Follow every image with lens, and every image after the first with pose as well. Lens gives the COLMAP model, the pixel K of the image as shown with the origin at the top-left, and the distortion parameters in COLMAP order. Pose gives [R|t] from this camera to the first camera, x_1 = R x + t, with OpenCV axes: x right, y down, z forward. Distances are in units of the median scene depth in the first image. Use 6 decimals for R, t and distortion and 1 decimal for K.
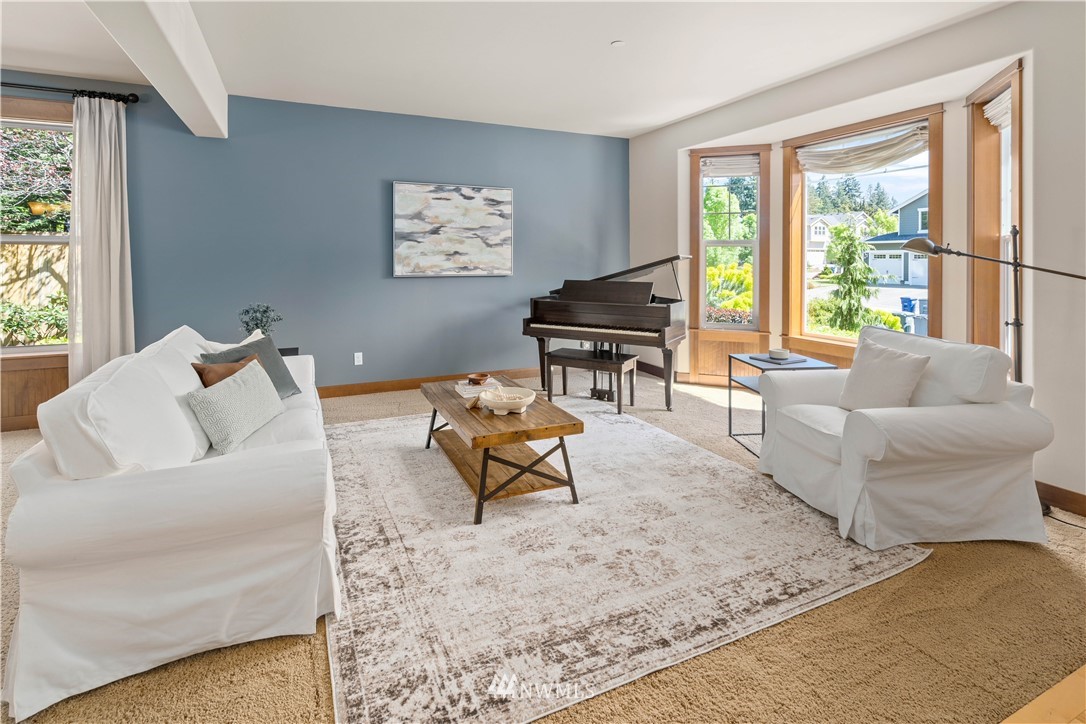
lens RADIAL K [[532.0, 0, 545.3], [0, 532.0, 257.8], [0, 0, 1]] dist [0.000070, 0.000206]
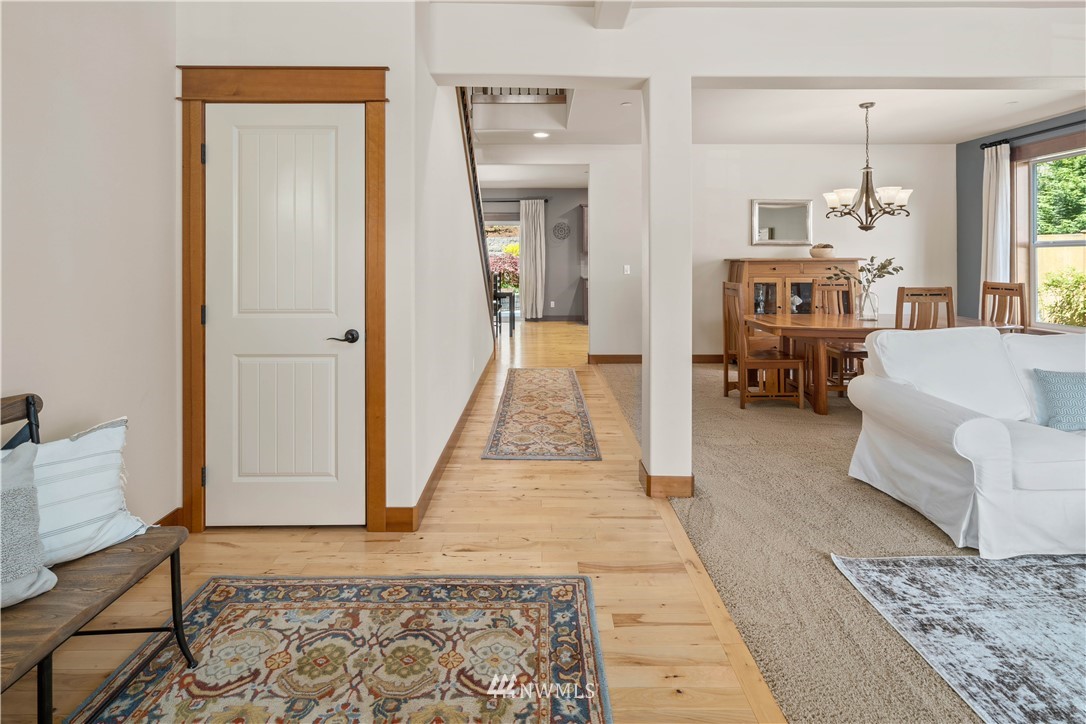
lens RADIAL K [[521.8, 0, 543.4], [0, 521.8, 289.6], [0, 0, 1]] dist [-0.000630, 0.000792]
pose [[-0.416988, 0.053015, -0.907365, 1.138969], [-0.002035, 0.998241, 0.059260, 0.000562], [0.908910, 0.026557, -0.416146, 0.602640]]
